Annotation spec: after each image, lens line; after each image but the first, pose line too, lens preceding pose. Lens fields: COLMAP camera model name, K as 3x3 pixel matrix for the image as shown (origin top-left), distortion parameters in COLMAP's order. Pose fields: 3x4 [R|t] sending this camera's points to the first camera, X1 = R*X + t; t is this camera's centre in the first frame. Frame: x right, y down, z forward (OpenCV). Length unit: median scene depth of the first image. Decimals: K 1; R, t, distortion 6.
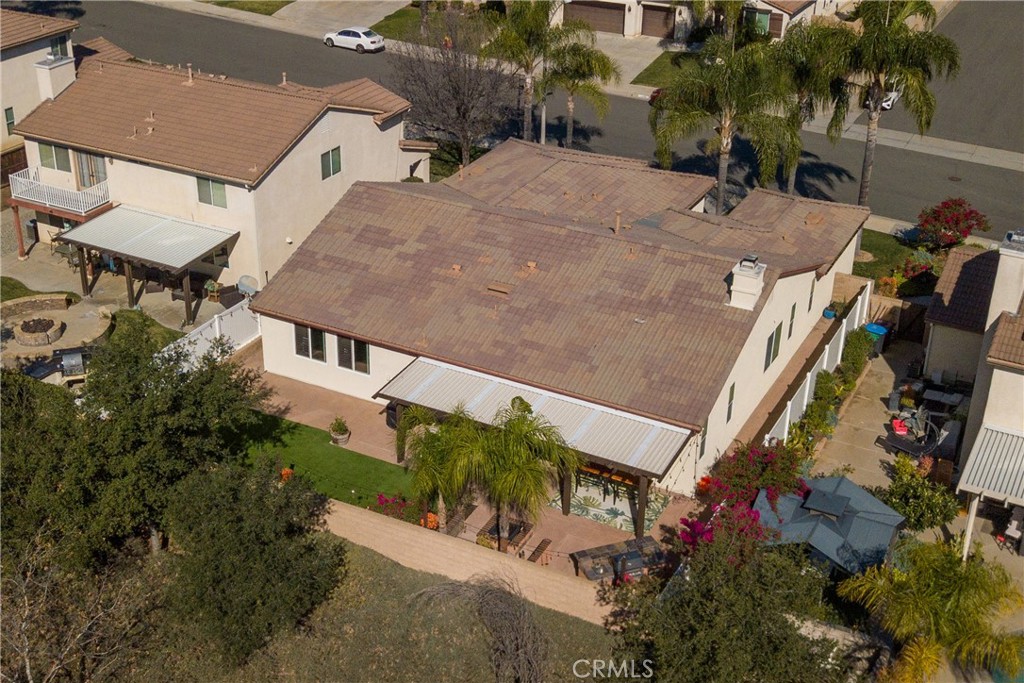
lens RADIAL K [[1273.9, 0, 472.3], [0, 1273.9, 340.9], [0, 0, 1]] dist [0.103128, -0.038218]
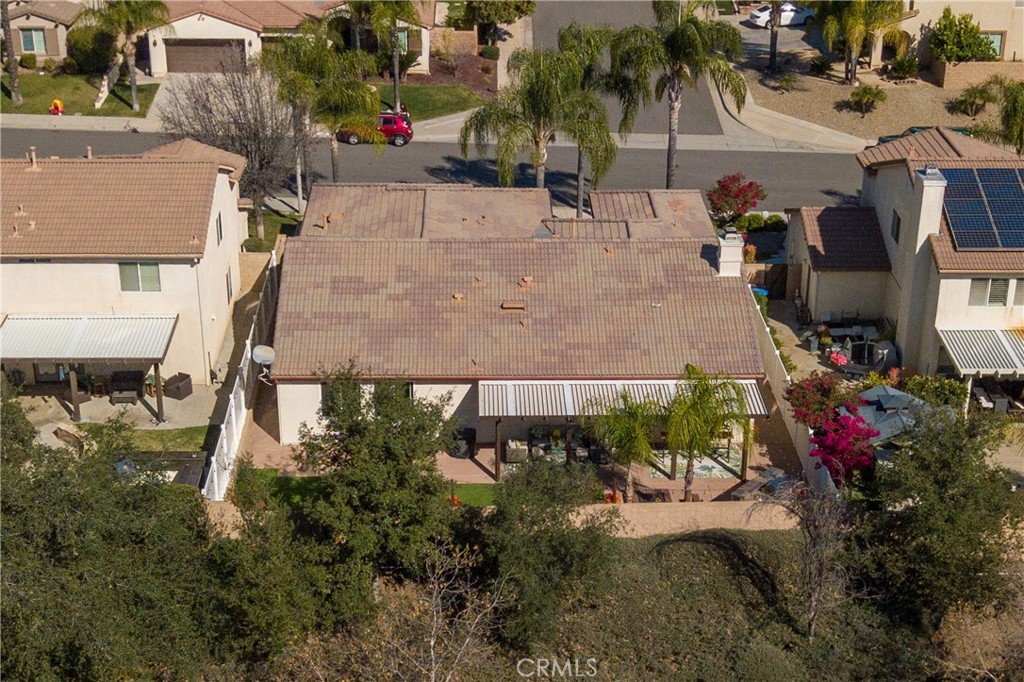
lens RADIAL K [[1690.5, 0, 513.3], [0, 1690.5, 429.8], [0, 0, 1]] dist [0.277116, -1.397818]
pose [[0.860809, -0.218194, 0.459783, -0.564303], [0.230919, 0.972535, 0.029195, 0.015077], [-0.453525, 0.081041, 0.887551, -0.186566]]
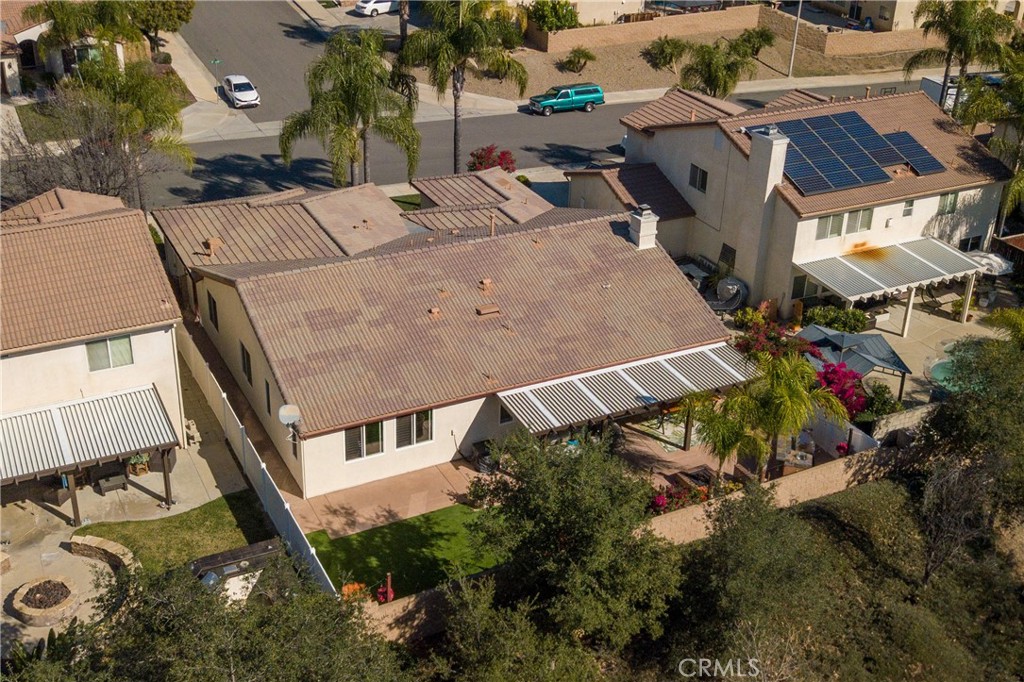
lens RADIAL K [[1198.6, 0, 483.8], [0, 1198.6, 318.2], [0, 0, 1]] dist [0.181520, -0.737818]
pose [[0.576529, -0.363833, 0.731601, -0.639048], [0.365519, 0.915642, 0.167316, -0.182497], [-0.730760, 0.170952, 0.660882, 0.307016]]
